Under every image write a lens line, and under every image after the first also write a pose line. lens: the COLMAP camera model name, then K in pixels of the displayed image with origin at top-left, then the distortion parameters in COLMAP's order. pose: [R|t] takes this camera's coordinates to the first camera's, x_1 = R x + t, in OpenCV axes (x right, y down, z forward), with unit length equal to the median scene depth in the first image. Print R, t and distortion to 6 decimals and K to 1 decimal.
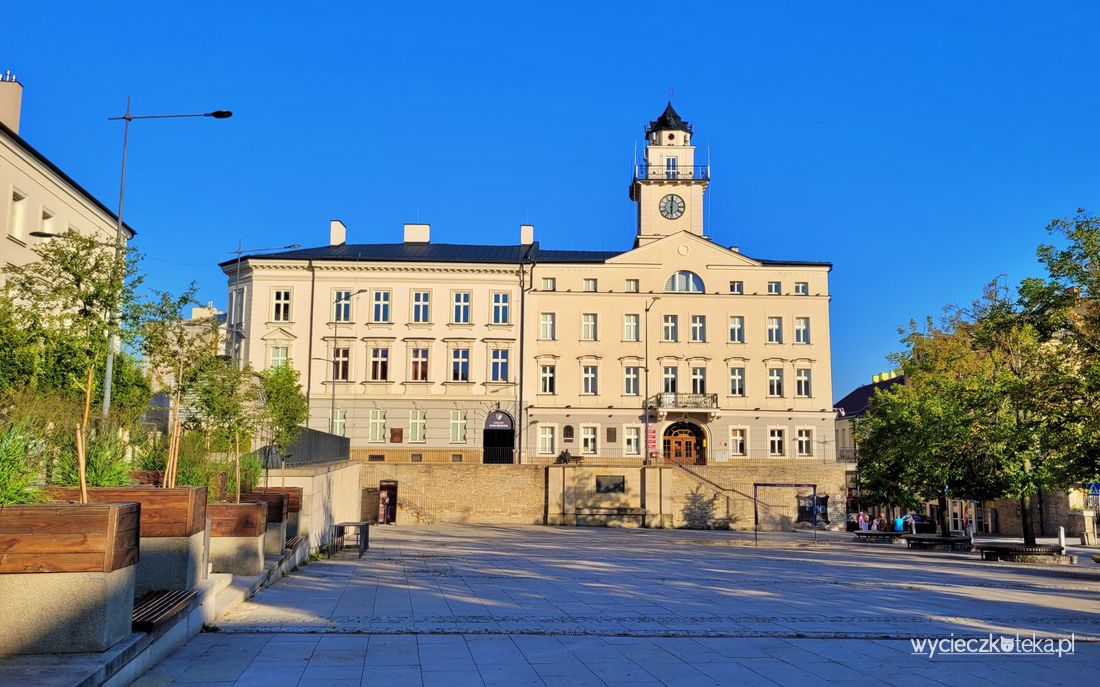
lens RADIAL K [[916.7, 0, 569.6], [0, 916.7, 341.5], [0, 0, 1]] dist [0.024923, -0.010135]
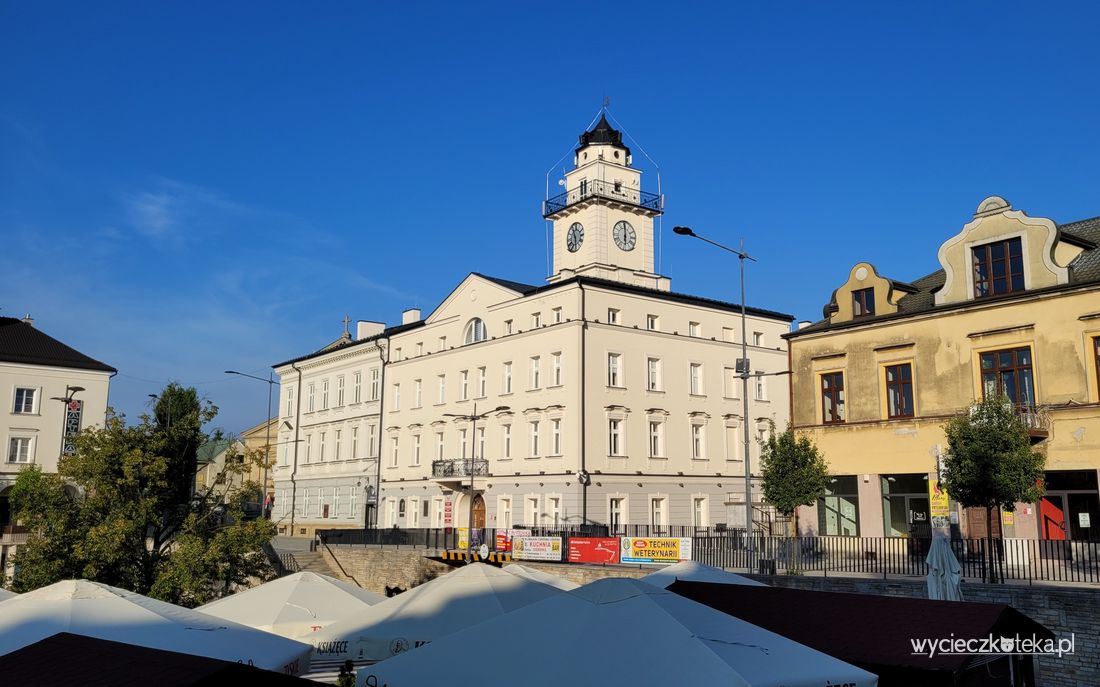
lens RADIAL K [[932.1, 0, 632.0], [0, 932.1, 343.6], [0, 0, 1]] dist [0.033942, 0.000710]
pose [[0.638232, -0.143564, -0.756339, 0.905495], [0.096491, 0.989628, -0.106421, 0.057039], [0.763773, -0.005059, 0.645465, 0.545449]]
